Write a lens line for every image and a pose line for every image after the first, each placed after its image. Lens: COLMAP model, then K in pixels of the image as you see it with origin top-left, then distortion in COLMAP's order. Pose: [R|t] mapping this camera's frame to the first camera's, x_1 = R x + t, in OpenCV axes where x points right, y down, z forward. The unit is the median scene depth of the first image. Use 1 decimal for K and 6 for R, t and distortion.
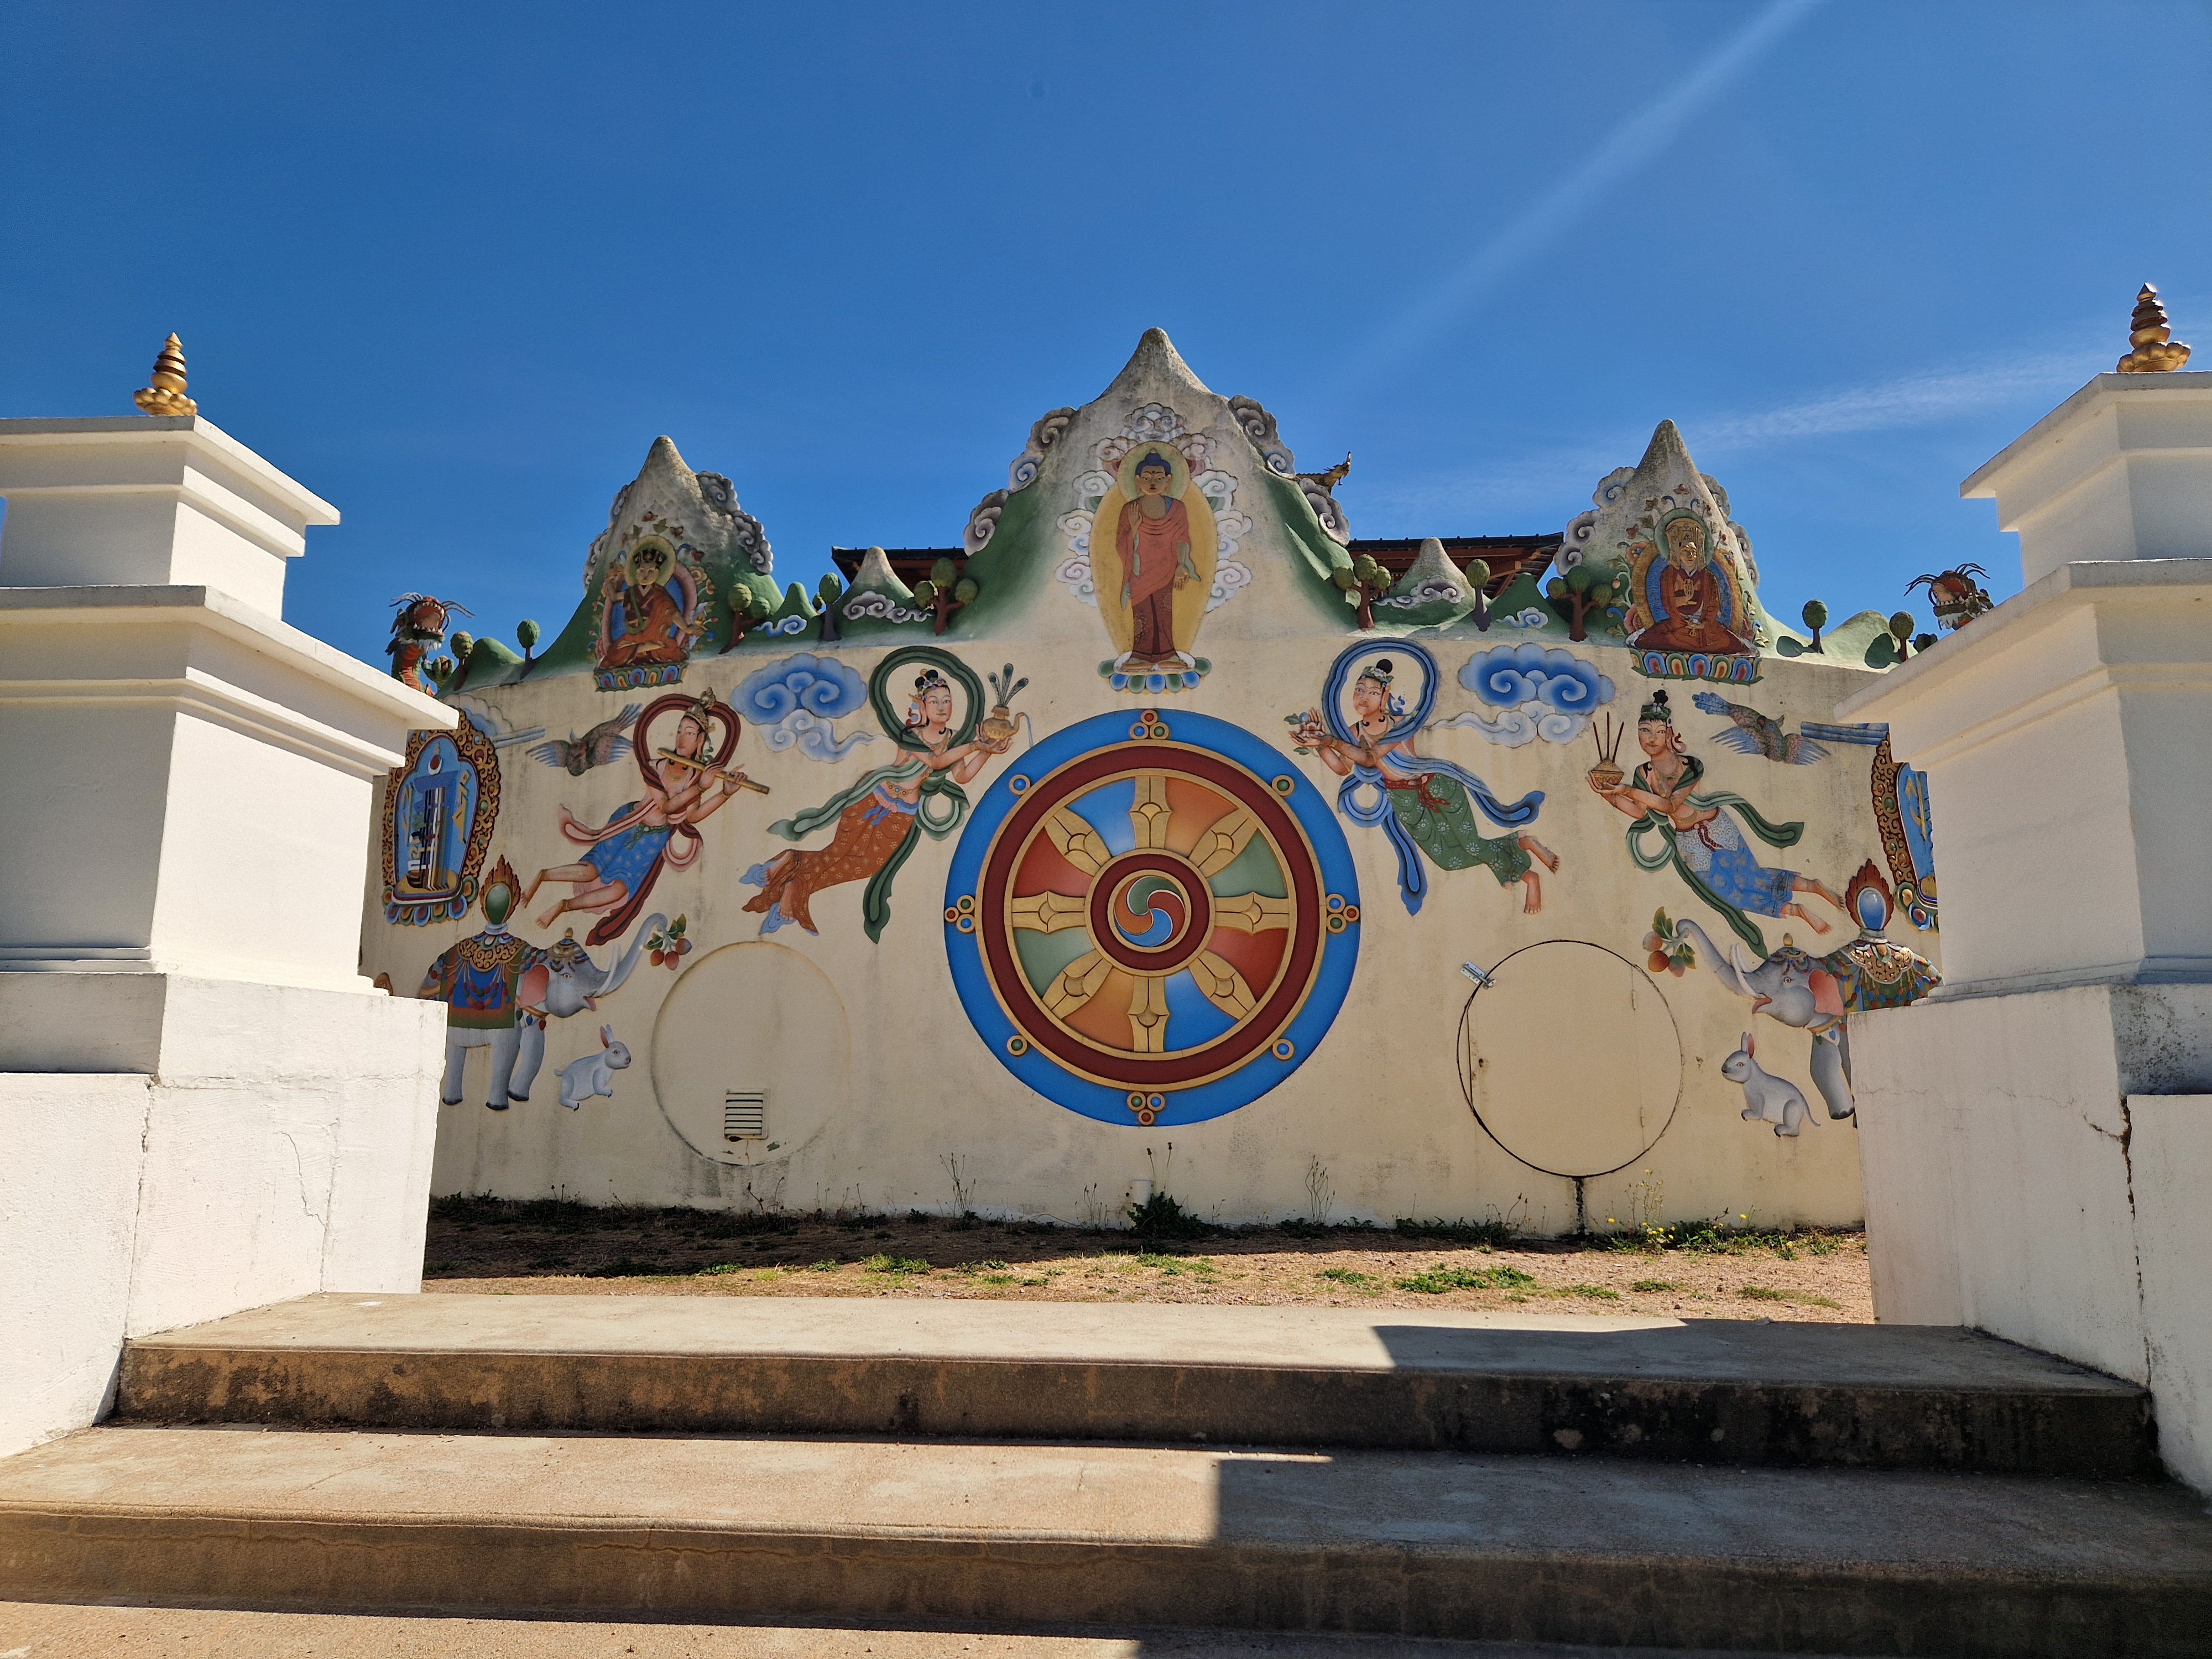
lens RADIAL K [[1462.9, 0, 1106.0], [0, 1462.9, 829.5], [0, 0, 1]] dist [0.066916, -0.051946]
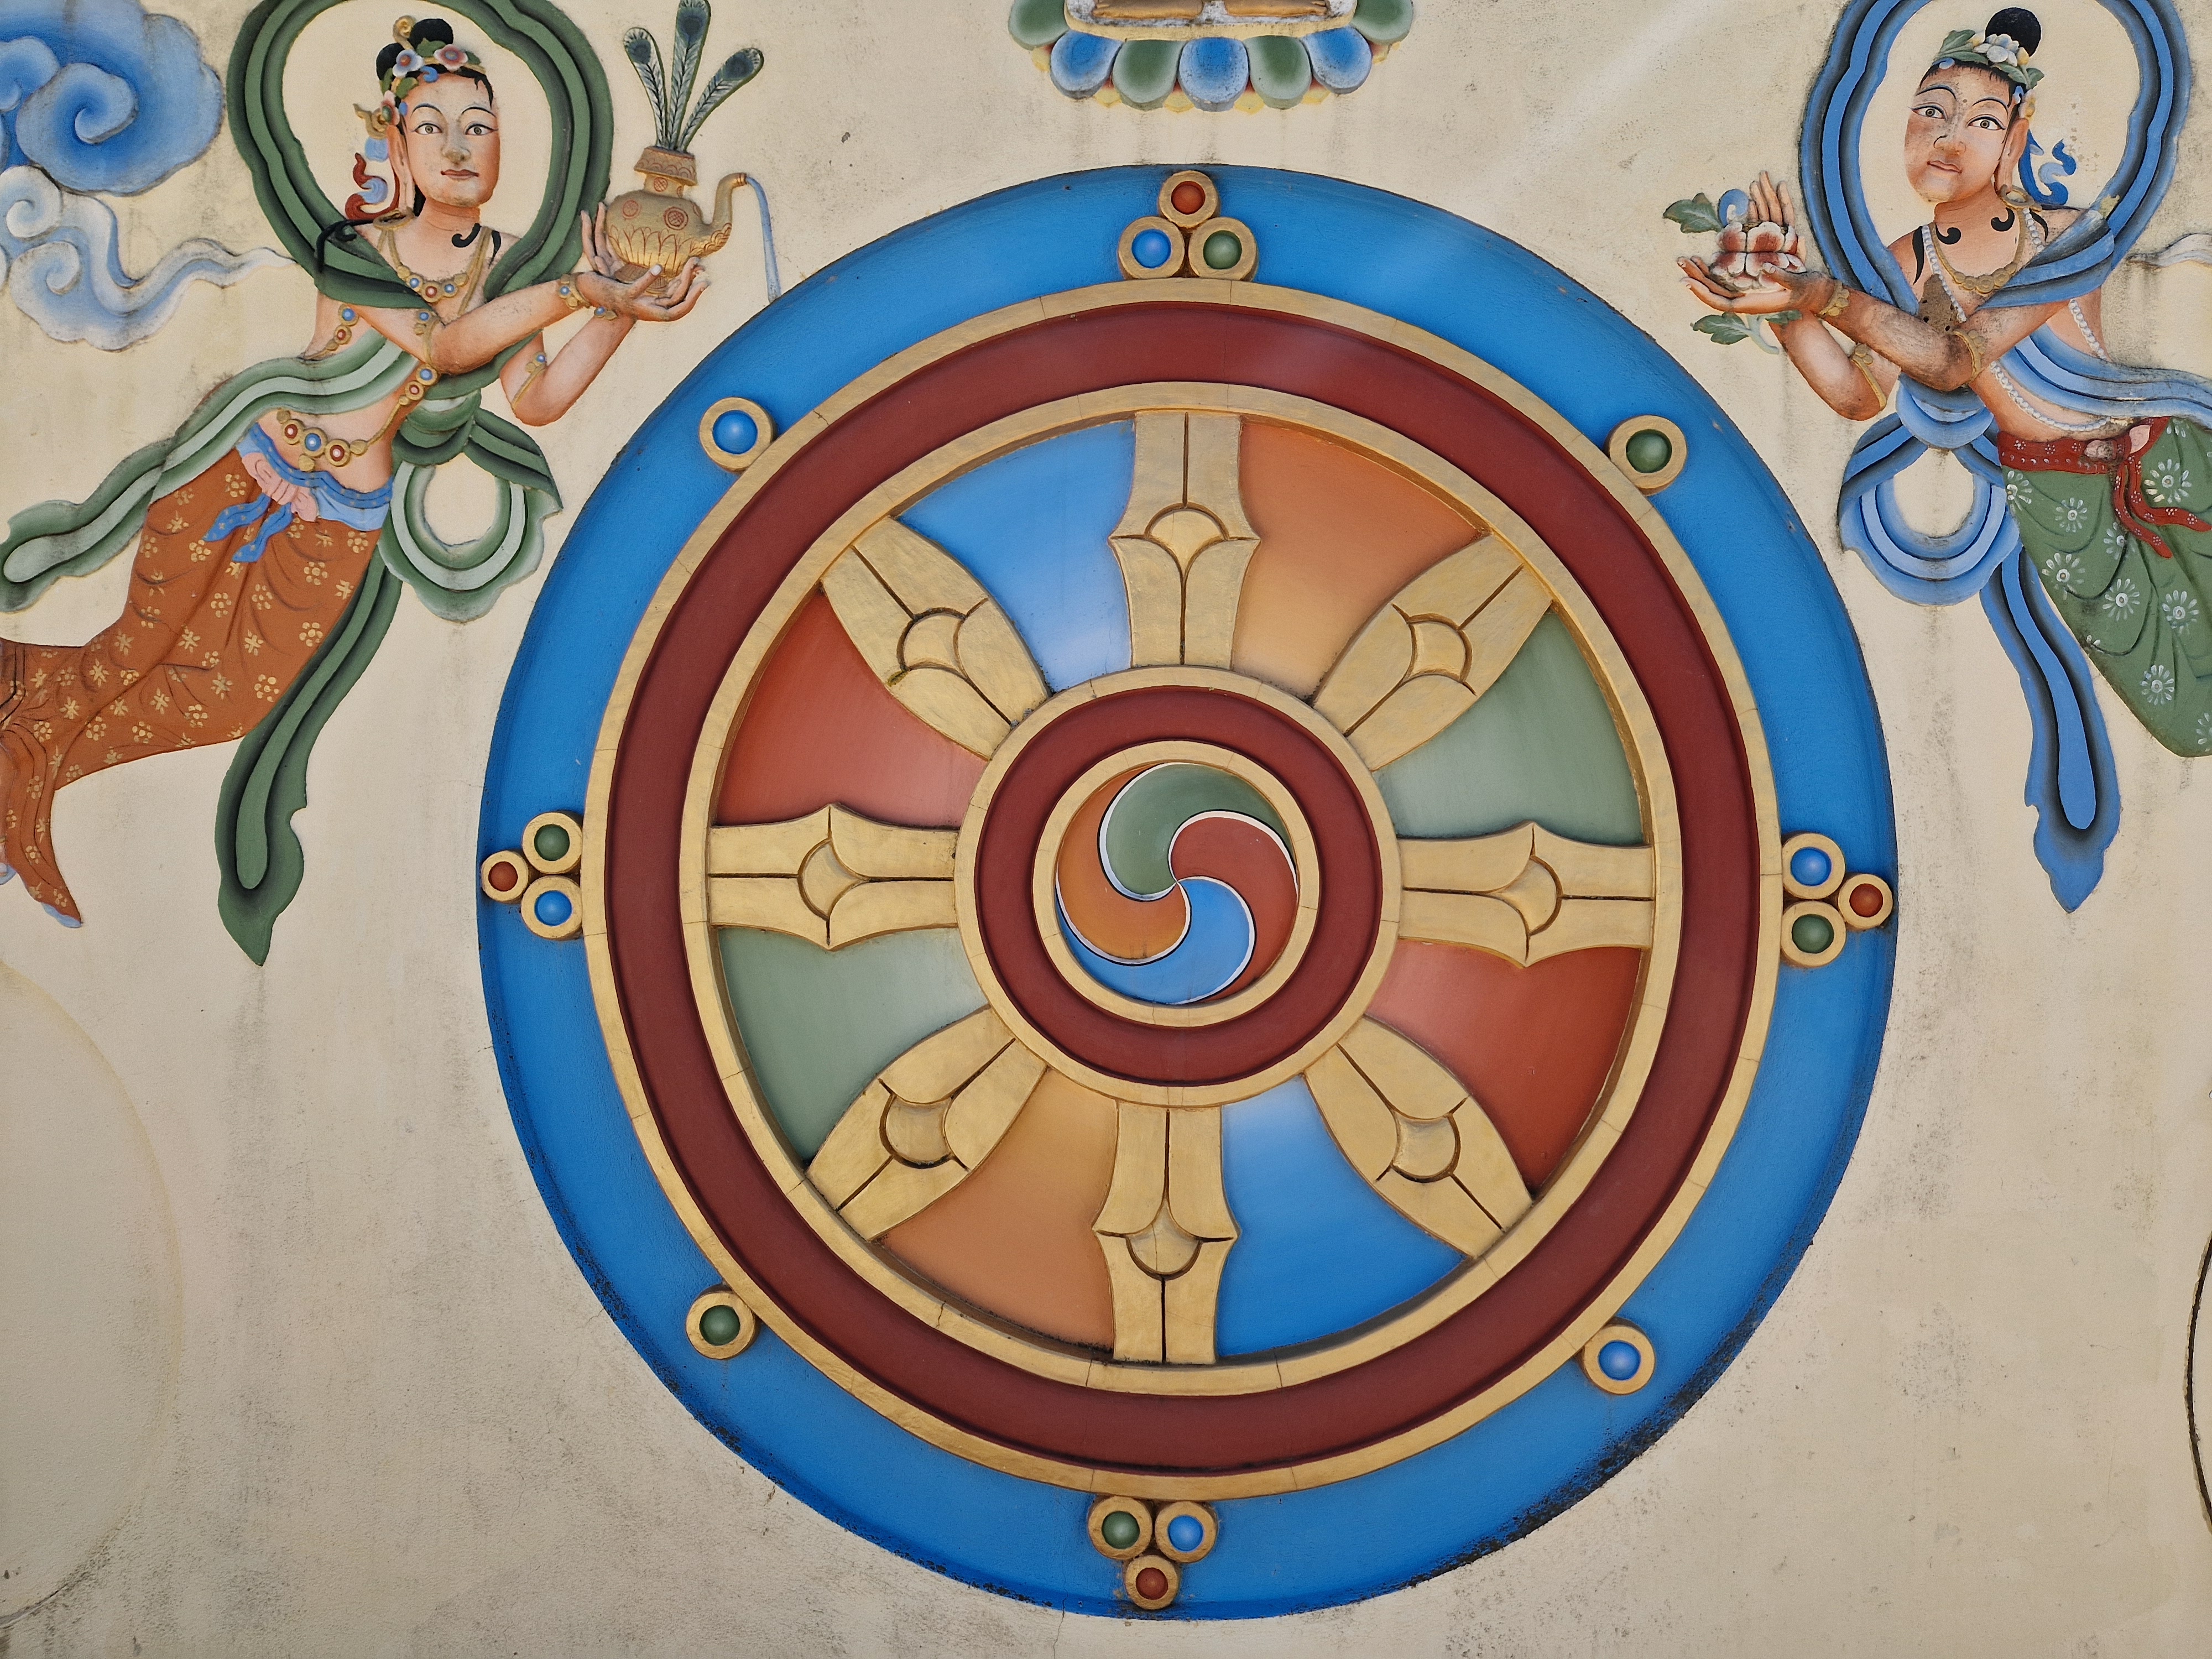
lens RADIAL K [[1462.9, 0, 1106.0], [0, 1462.9, 829.5], [0, 0, 1]] dist [0.066916, -0.051946]
pose [[0.999230, 0.013621, 0.036799, 0.004732], [-0.019271, 0.987277, 0.157836, -0.000670], [-0.034181, -0.158423, 0.986779, 0.700556]]
